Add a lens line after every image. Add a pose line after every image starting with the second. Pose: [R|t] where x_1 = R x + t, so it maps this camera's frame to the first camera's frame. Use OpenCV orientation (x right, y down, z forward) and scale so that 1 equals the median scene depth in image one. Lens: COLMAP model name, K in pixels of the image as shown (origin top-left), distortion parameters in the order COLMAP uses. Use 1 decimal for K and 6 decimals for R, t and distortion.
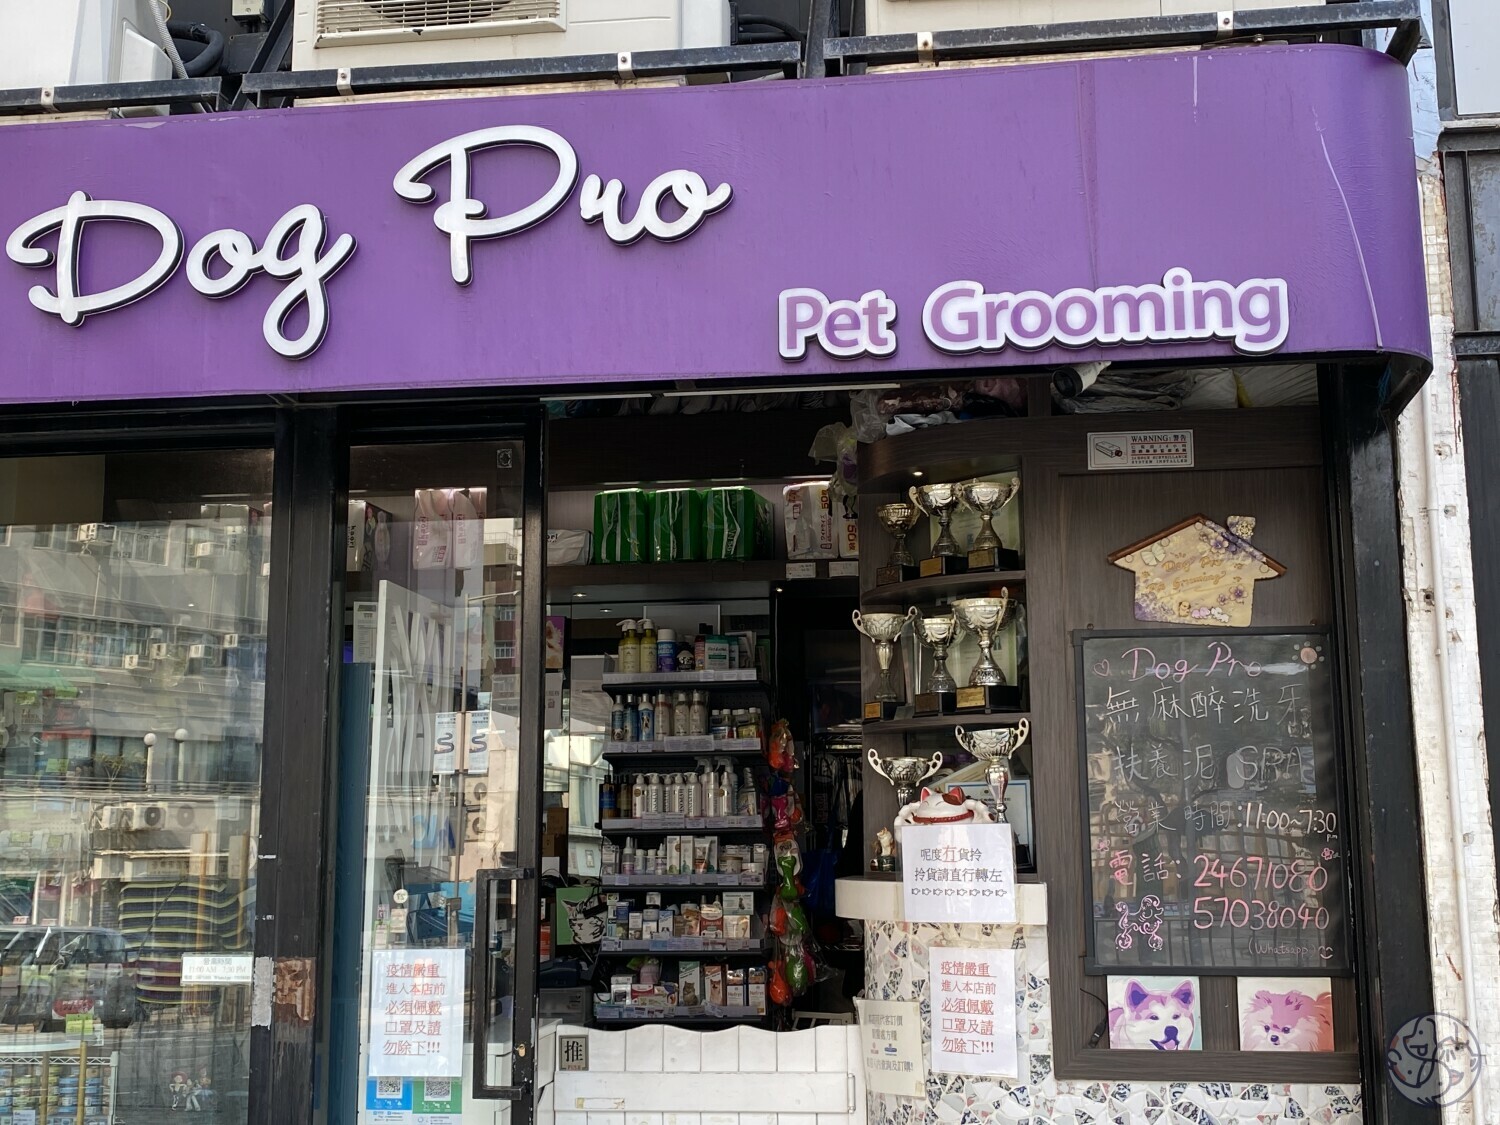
lens RADIAL K [[1809.9, 0, 775.2], [0, 1809.9, 559.0], [0, 0, 1]] dist [0.208735, -0.668380]
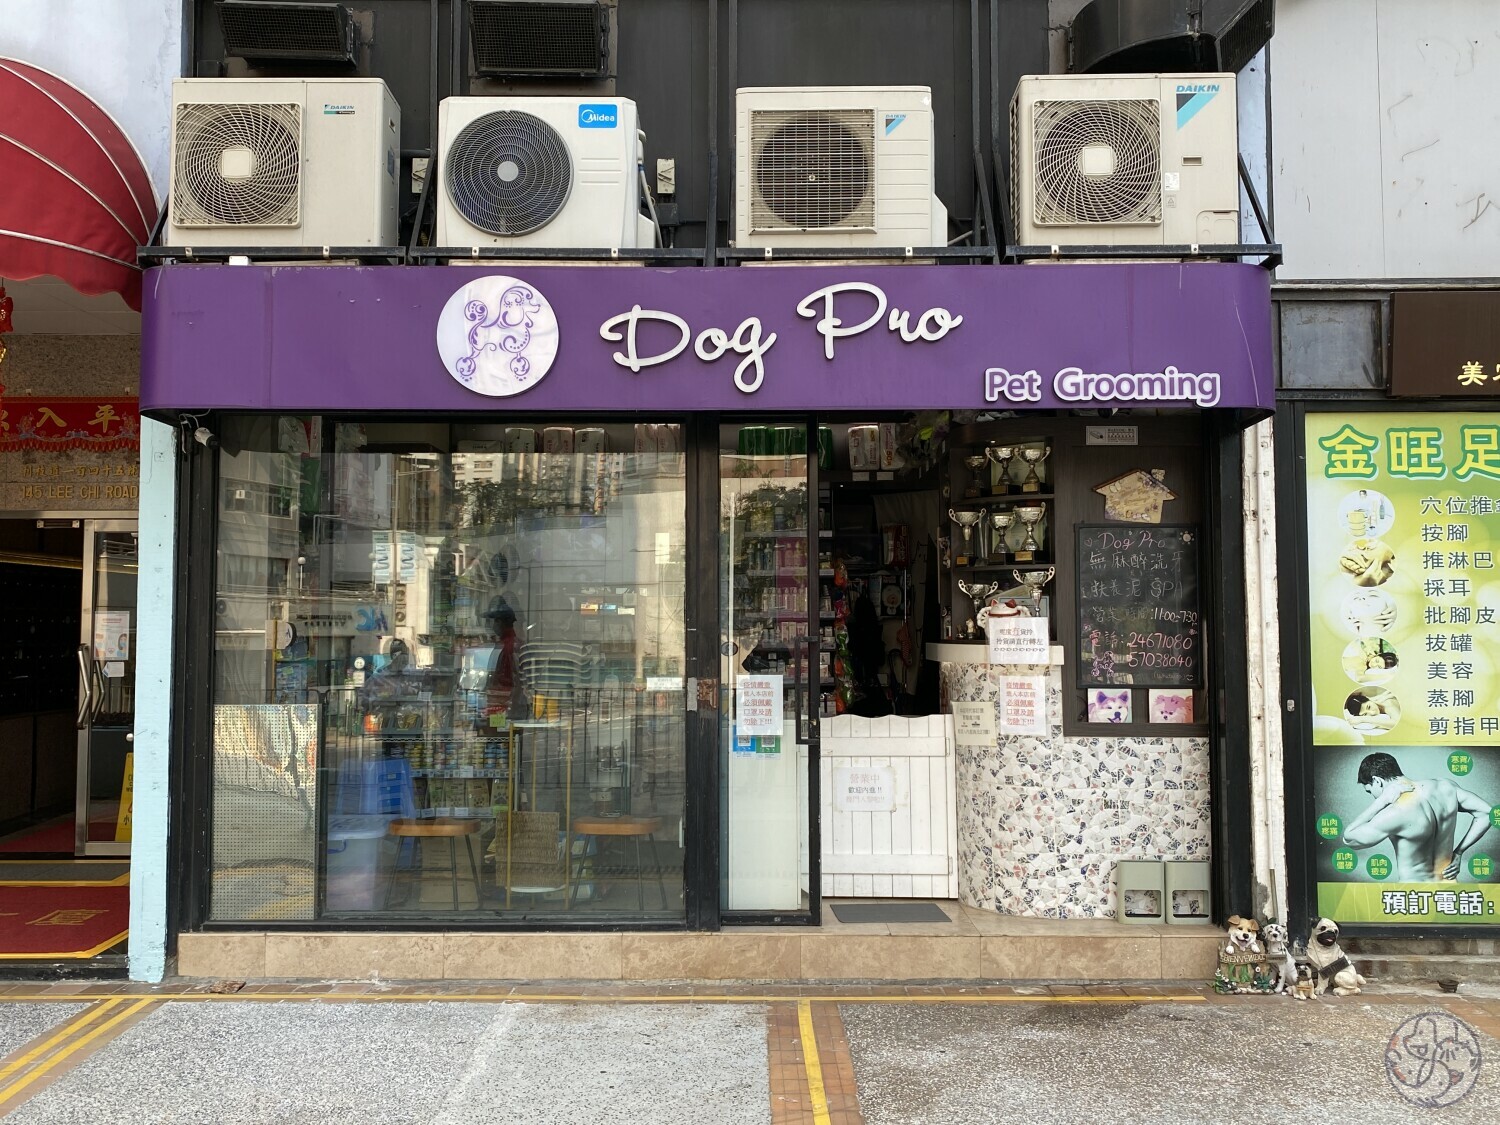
lens RADIAL K [[1332.5, 0, 750.0], [0, 1332.5, 562.5], [0, 0, 1]] dist [0.136723, -0.322822]
pose [[0.992829, 0.012142, 0.118921, -0.395146], [-0.024587, 0.994299, 0.103752, -0.067945], [-0.116984, -0.105932, 0.987468, -0.468301]]
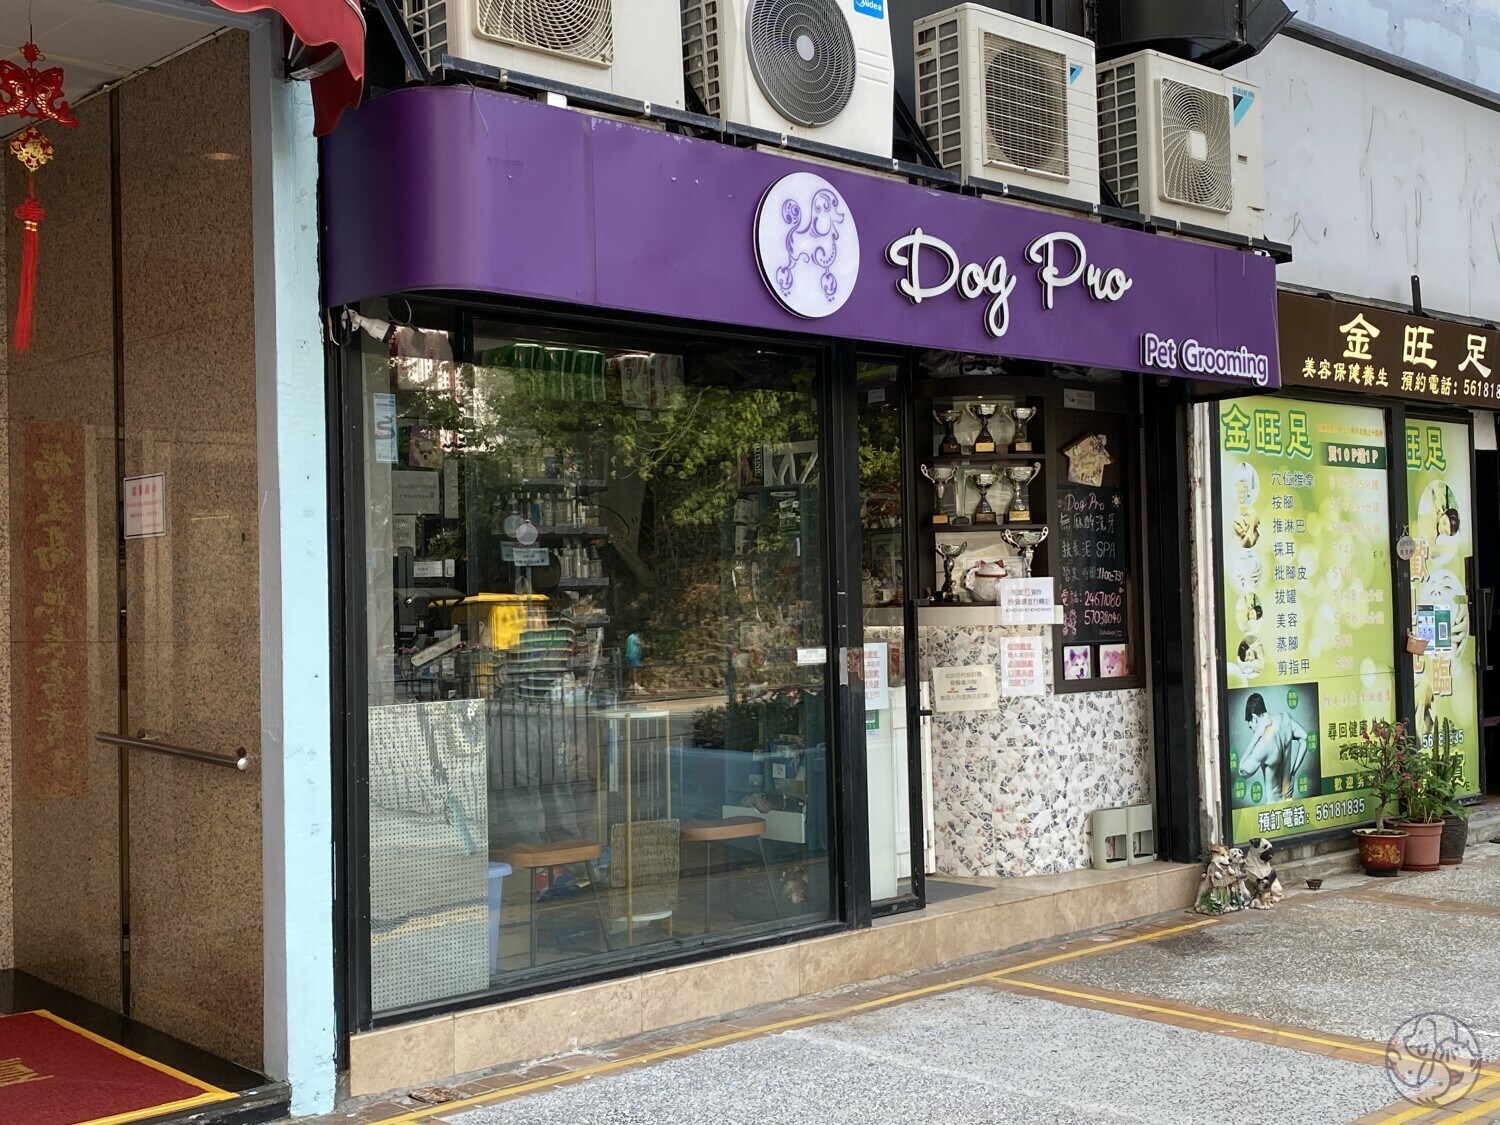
lens RADIAL K [[1833.9, 0, 750.0], [0, 1833.9, 562.5], [0, 0, 1]] dist [0.252890, -0.859232]
pose [[0.625509, 0.009799, 0.780155, -1.763878], [-0.105527, 0.991795, 0.072152, 0.012593], [-0.773047, -0.127459, 0.621411, -0.046220]]
